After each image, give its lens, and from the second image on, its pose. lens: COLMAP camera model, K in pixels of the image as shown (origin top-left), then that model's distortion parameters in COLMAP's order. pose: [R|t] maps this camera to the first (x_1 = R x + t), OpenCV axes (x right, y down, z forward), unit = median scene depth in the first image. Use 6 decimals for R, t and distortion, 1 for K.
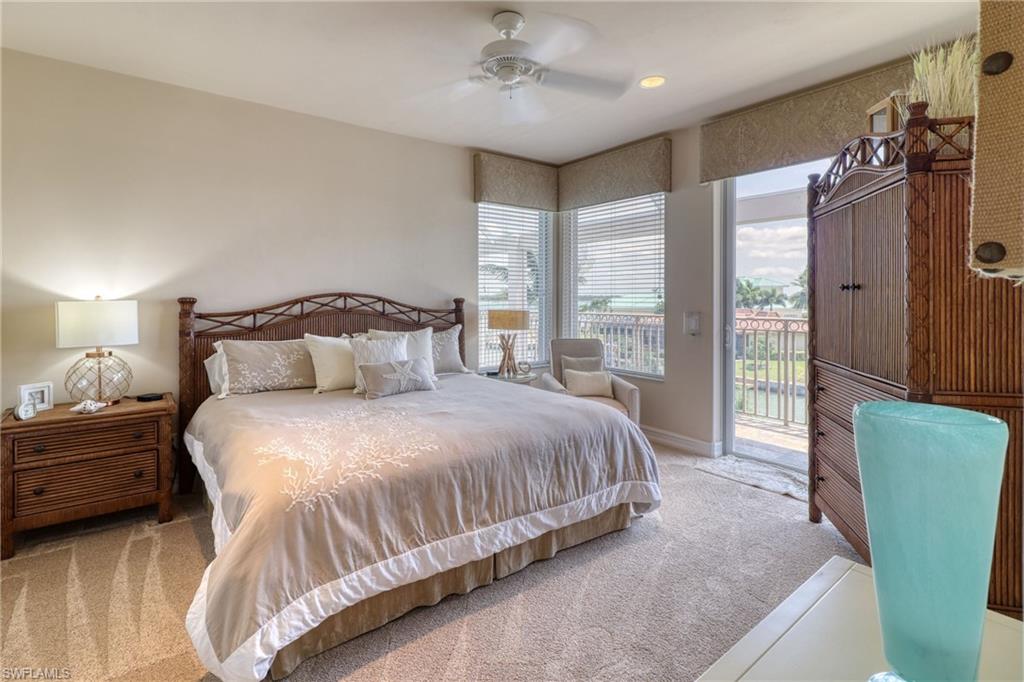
lens RADIAL K [[477.9, 0, 514.1], [0, 477.9, 295.5], [0, 0, 1]] dist [-0.000945, -0.000155]
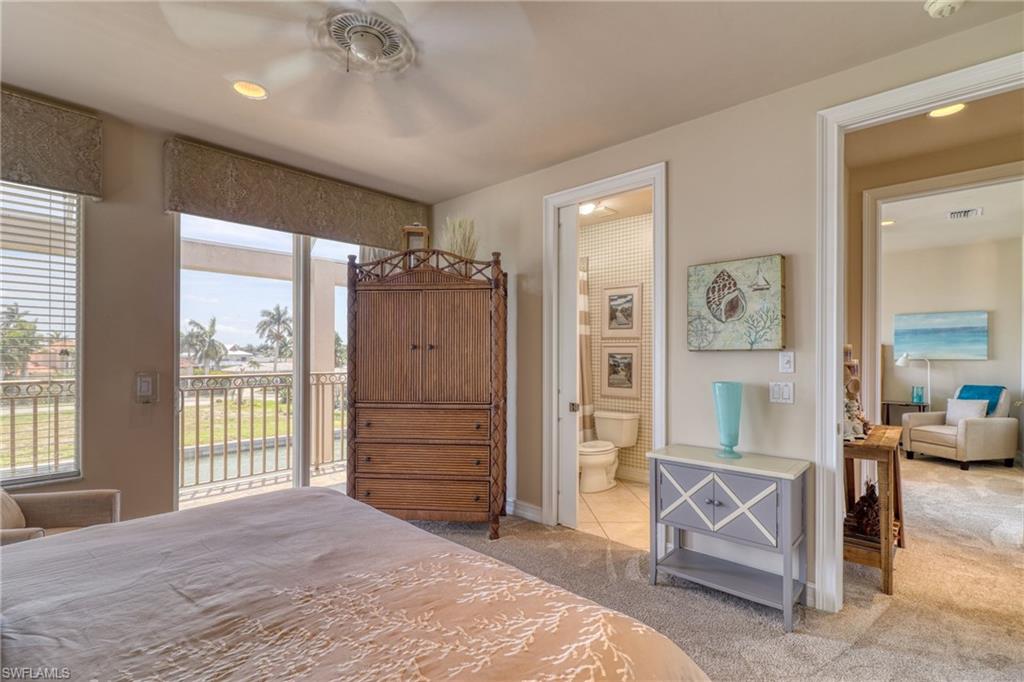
lens RADIAL K [[480.9, 0, 510.4], [0, 480.9, 346.4], [0, 0, 1]] dist [0.001084, 0.000331]
pose [[-0.159465, 0.015155, 0.987087, -0.465400], [-0.004204, 0.999863, -0.016030, 0.002645], [-0.987195, -0.006706, -0.159380, 0.541352]]
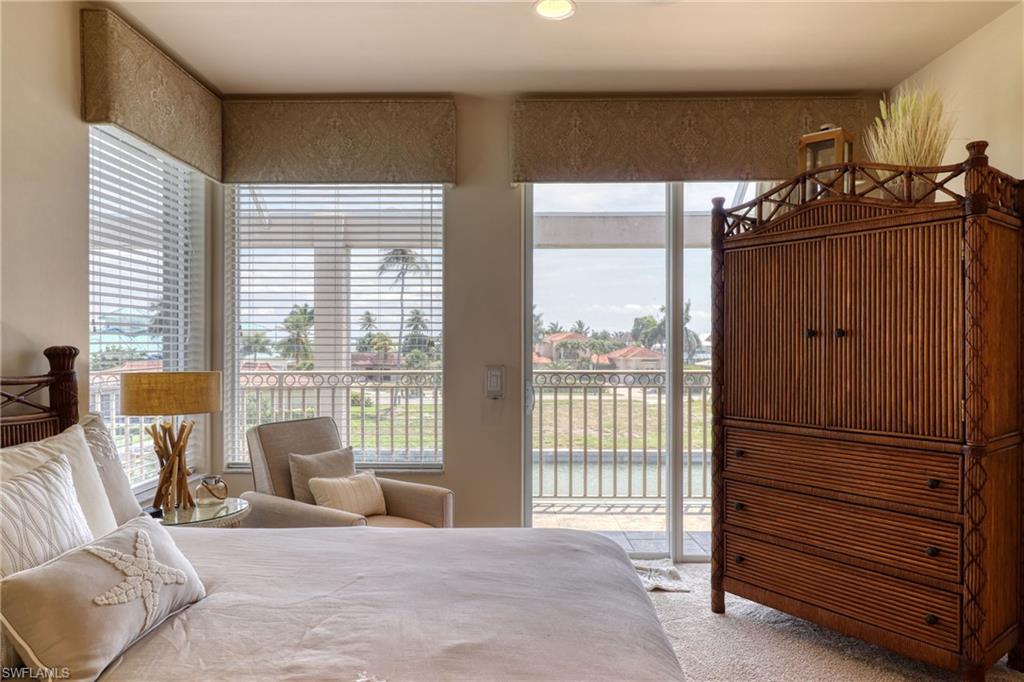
lens RADIAL K [[632.0, 0, 512.0], [0, 632.0, 341.0], [0, 0, 1]] dist [0.001923, -0.000180]
pose [[0.625186, 0.003805, 0.780467, -0.319736], [-0.001586, 0.999992, -0.003604, 0.001737], [-0.780474, 0.001015, 0.625187, 0.403053]]
